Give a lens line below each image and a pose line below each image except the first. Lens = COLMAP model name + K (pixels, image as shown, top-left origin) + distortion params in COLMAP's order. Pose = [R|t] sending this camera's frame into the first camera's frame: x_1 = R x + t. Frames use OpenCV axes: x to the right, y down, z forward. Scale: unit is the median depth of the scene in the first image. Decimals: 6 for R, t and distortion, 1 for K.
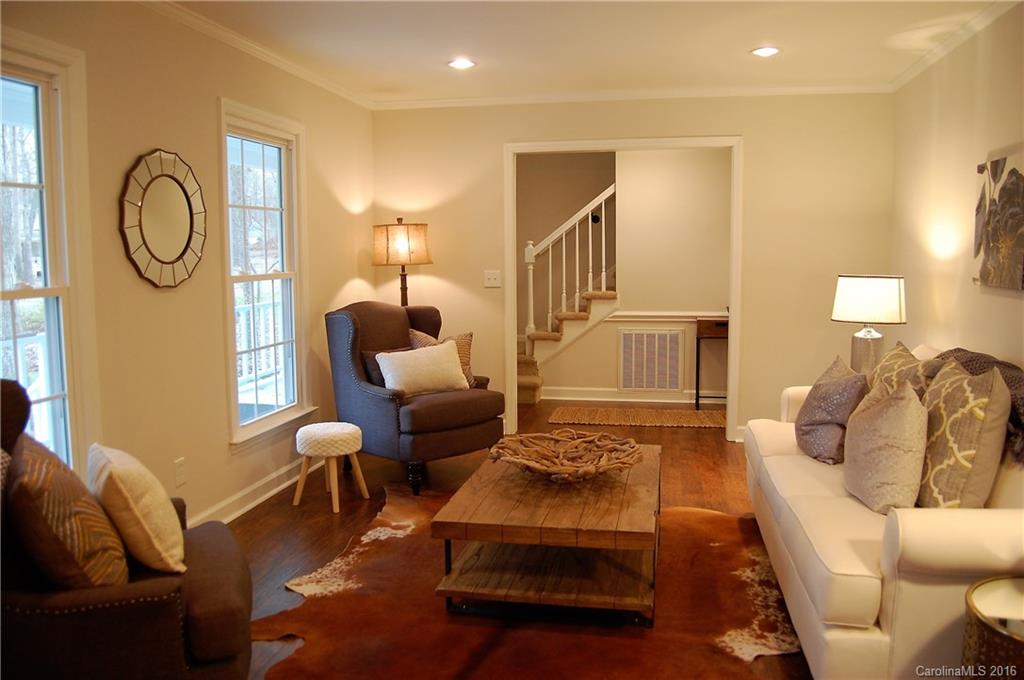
lens RADIAL K [[823.2, 0, 512.0], [0, 823.2, 340.0], [0, 0, 1]] dist [-0.084395, -0.002145]
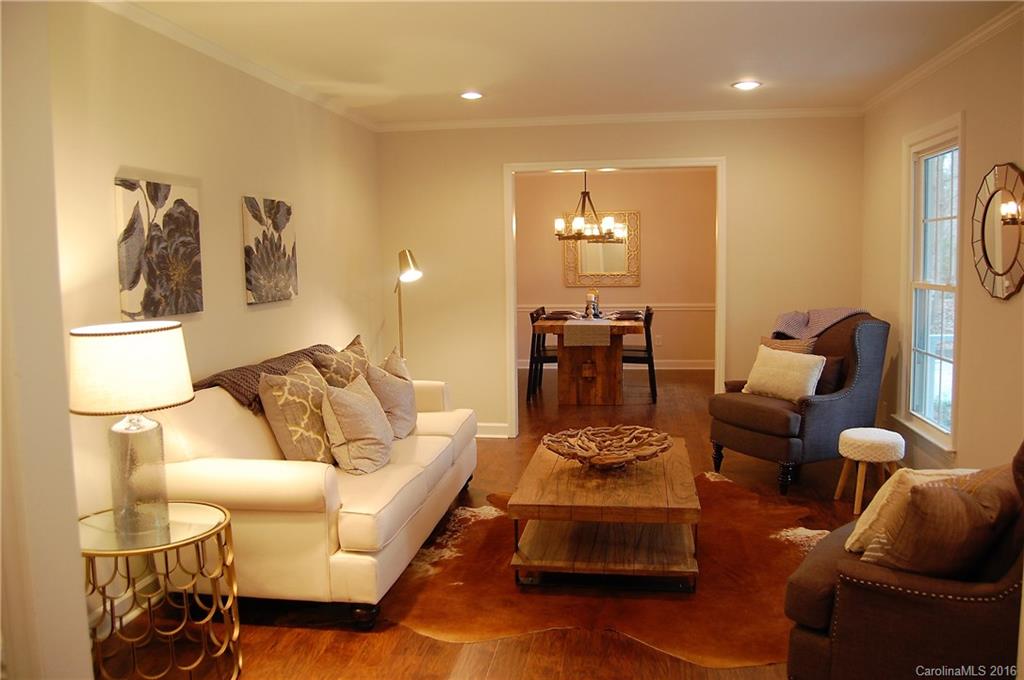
lens RADIAL K [[823.2, 0, 512.0], [0, 823.2, 340.0], [0, 0, 1]] dist [-0.084395, -0.002145]
pose [[-0.998902, 0.025708, -0.039174, 0.231954], [0.017201, 0.978864, 0.203786, -0.234050], [0.043585, 0.202888, -0.978231, 2.009892]]
